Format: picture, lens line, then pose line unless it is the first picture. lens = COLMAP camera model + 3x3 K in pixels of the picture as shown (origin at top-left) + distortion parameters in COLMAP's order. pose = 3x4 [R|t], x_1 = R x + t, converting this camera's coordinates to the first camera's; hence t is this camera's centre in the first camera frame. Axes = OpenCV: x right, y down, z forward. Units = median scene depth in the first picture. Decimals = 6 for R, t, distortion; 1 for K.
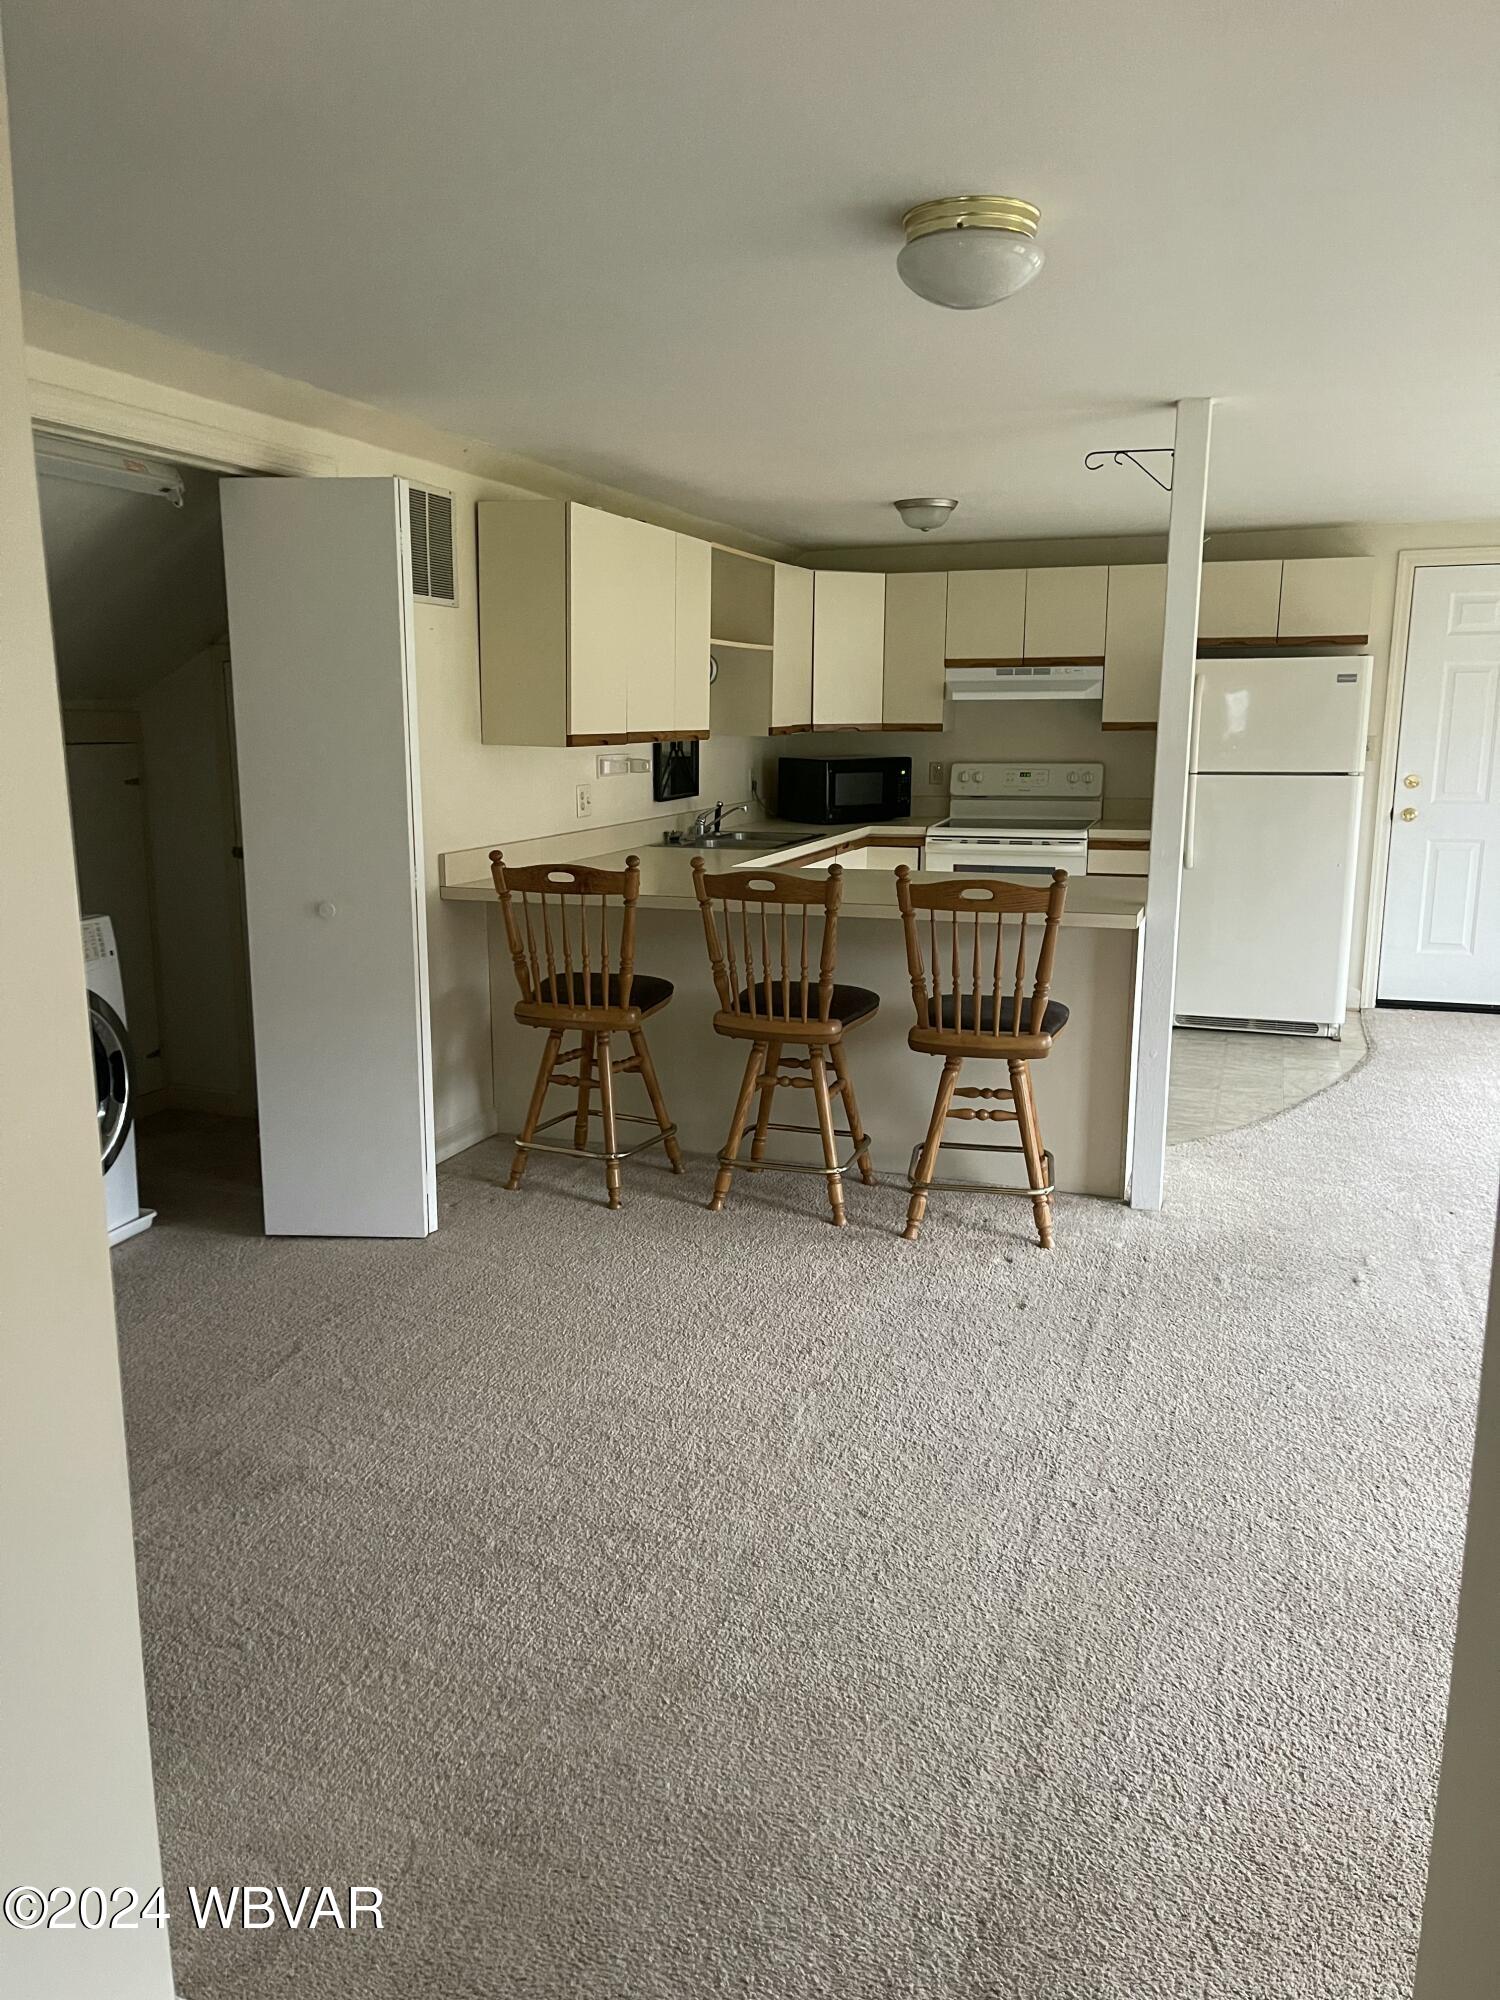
lens RADIAL K [[1489.1, 0, 744.6], [0, 1489.1, 1004.2], [0, 0, 1]] dist [0.063693, -0.099790]
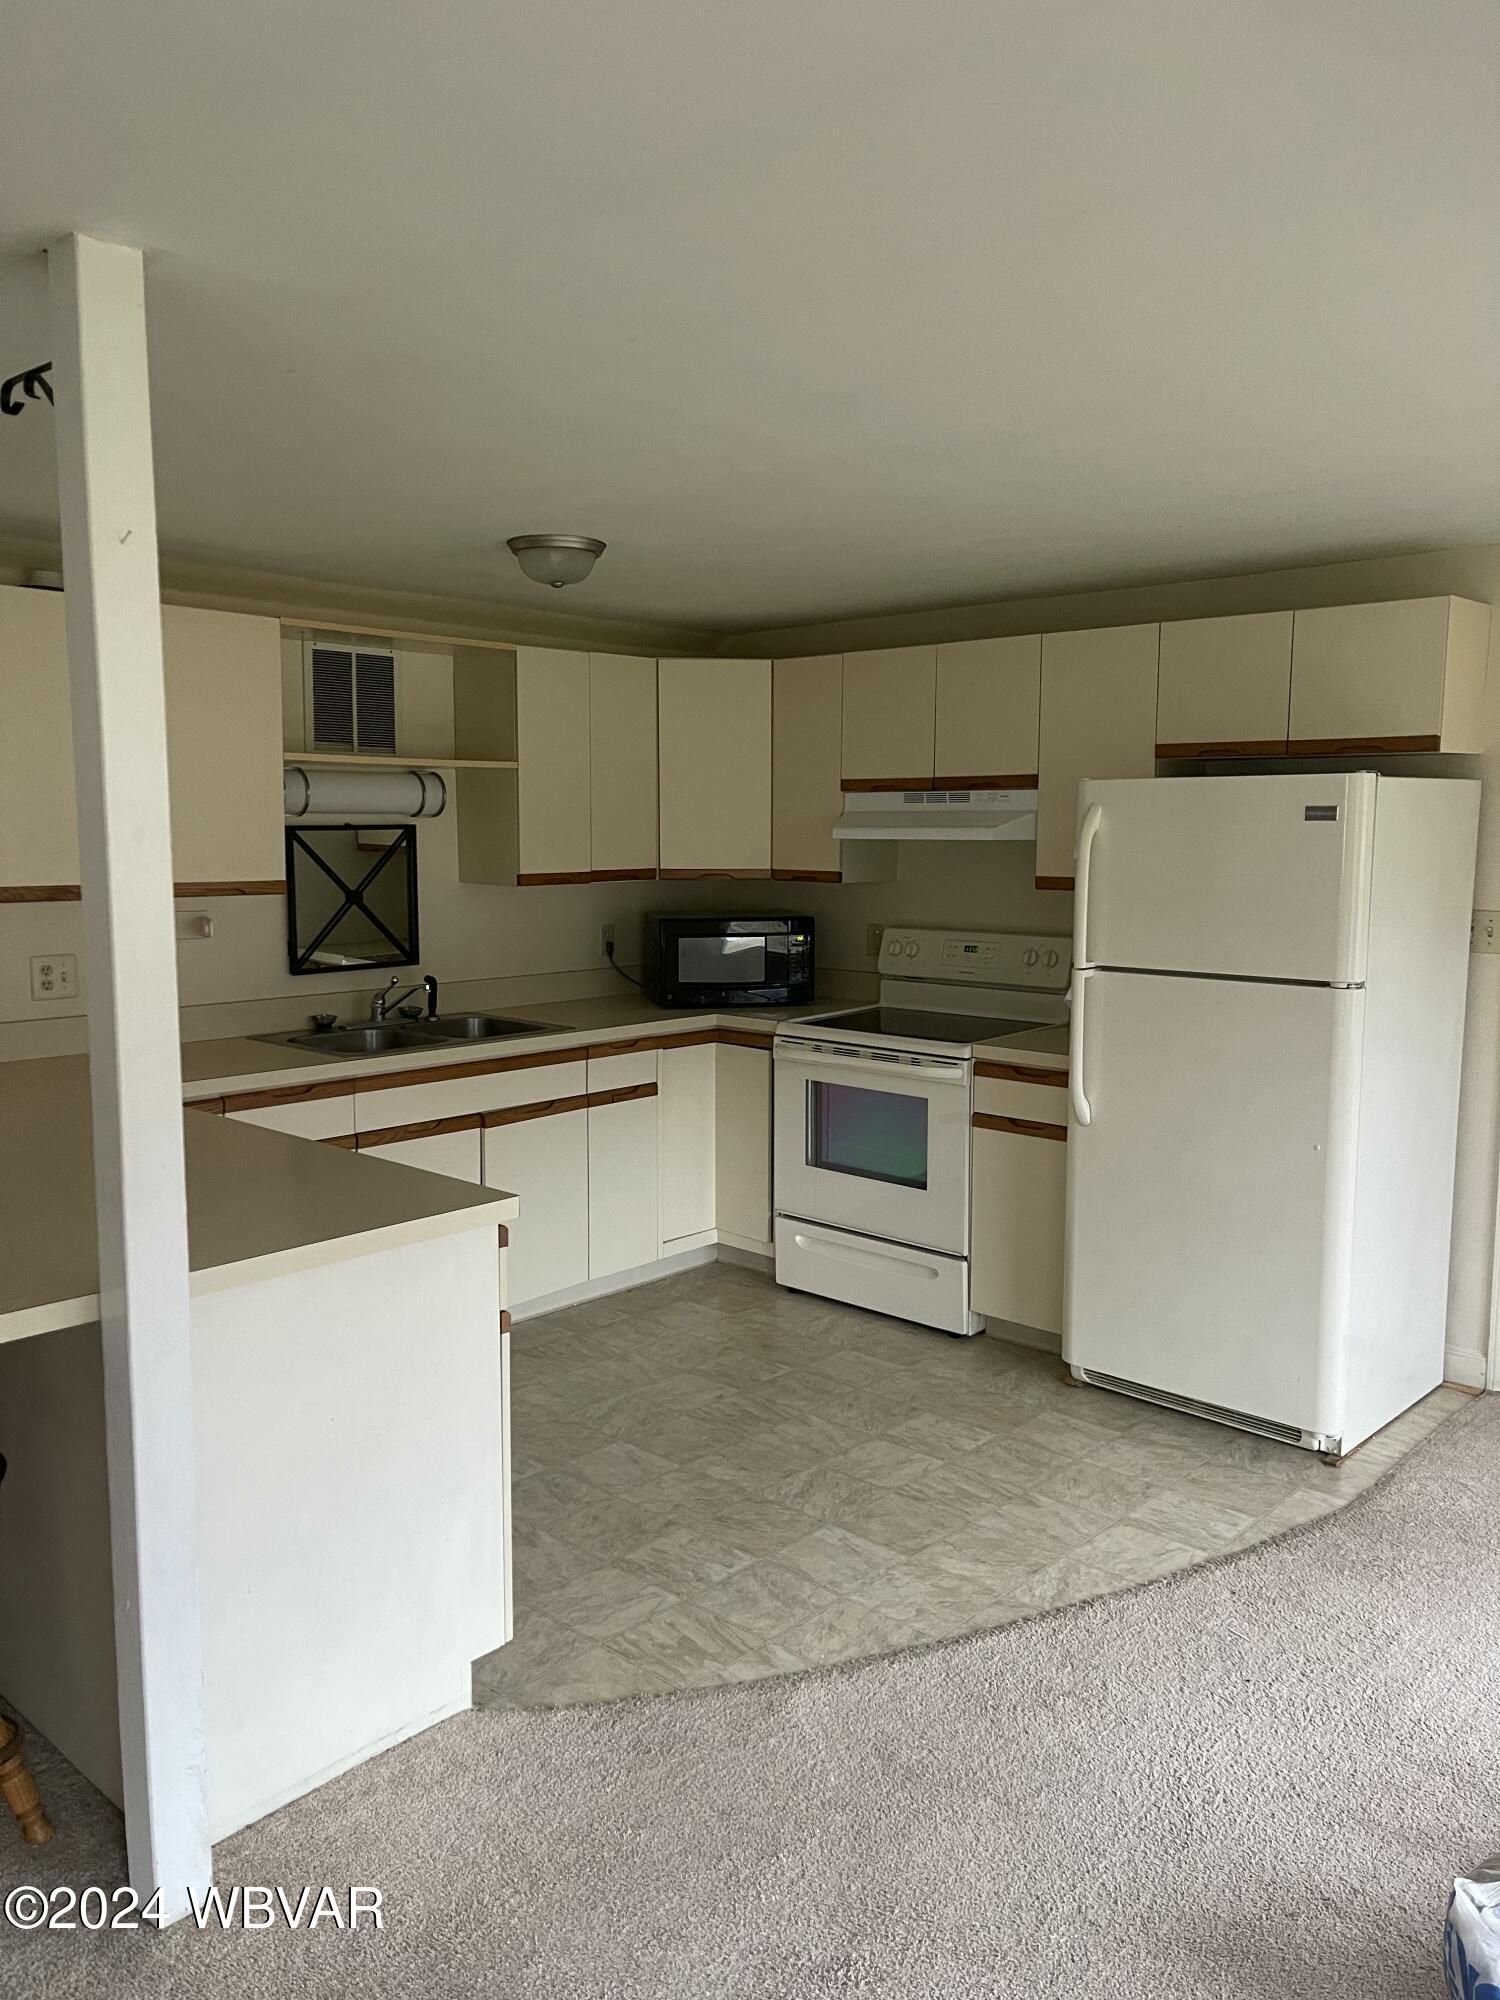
lens RADIAL K [[1489.1, 0, 756.4], [0, 1489.1, 1003.1], [0, 0, 1]] dist [0.063693, -0.099790]
pose [[0.914176, 0.055343, -0.401522, 0.427349], [-0.085857, 0.994595, -0.058388, -0.096262], [0.396121, 0.087851, 0.913986, 0.415304]]
